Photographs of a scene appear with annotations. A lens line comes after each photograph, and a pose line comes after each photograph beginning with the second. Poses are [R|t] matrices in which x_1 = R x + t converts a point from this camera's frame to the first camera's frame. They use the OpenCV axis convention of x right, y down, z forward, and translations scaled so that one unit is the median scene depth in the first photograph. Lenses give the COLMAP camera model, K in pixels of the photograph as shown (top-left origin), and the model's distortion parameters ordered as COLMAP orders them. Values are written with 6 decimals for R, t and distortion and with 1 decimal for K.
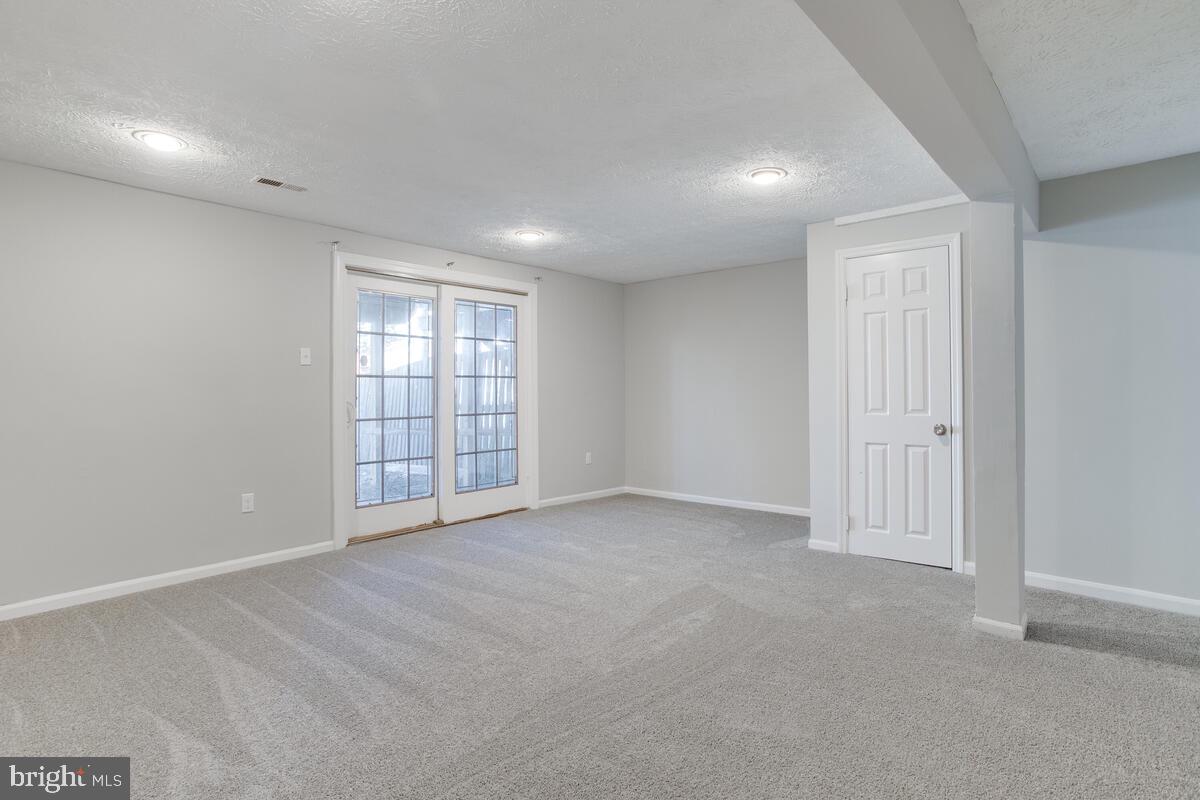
lens RADIAL K [[605.8, 0, 595.9], [0, 605.8, 390.0], [0, 0, 1]] dist [-0.003738, 0.000267]
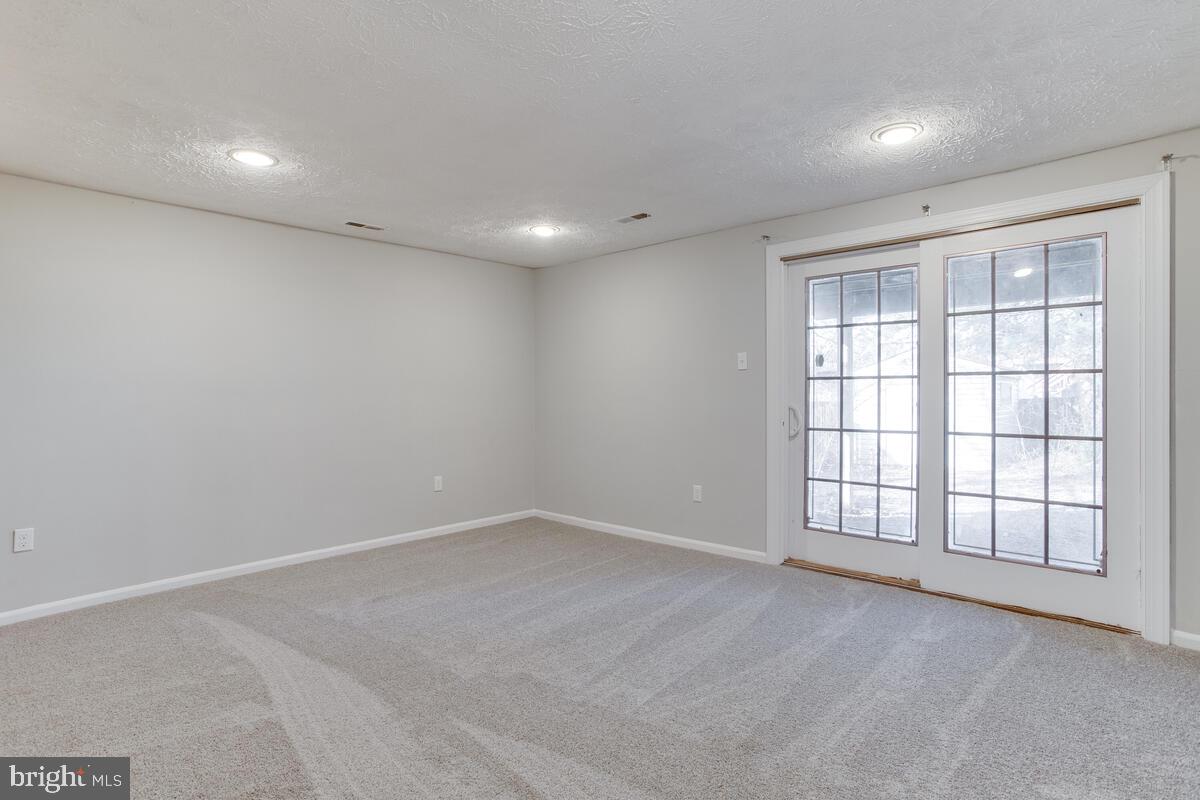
lens RADIAL K [[605.8, 0, 596.3], [0, 605.8, 406.1], [0, 0, 1]] dist [-0.003738, 0.000267]
pose [[-0.025510, 0.031773, -0.999170, 0.486345], [0.008995, 0.999462, 0.031552, -0.013875], [0.999634, -0.008183, -0.025782, 0.712627]]
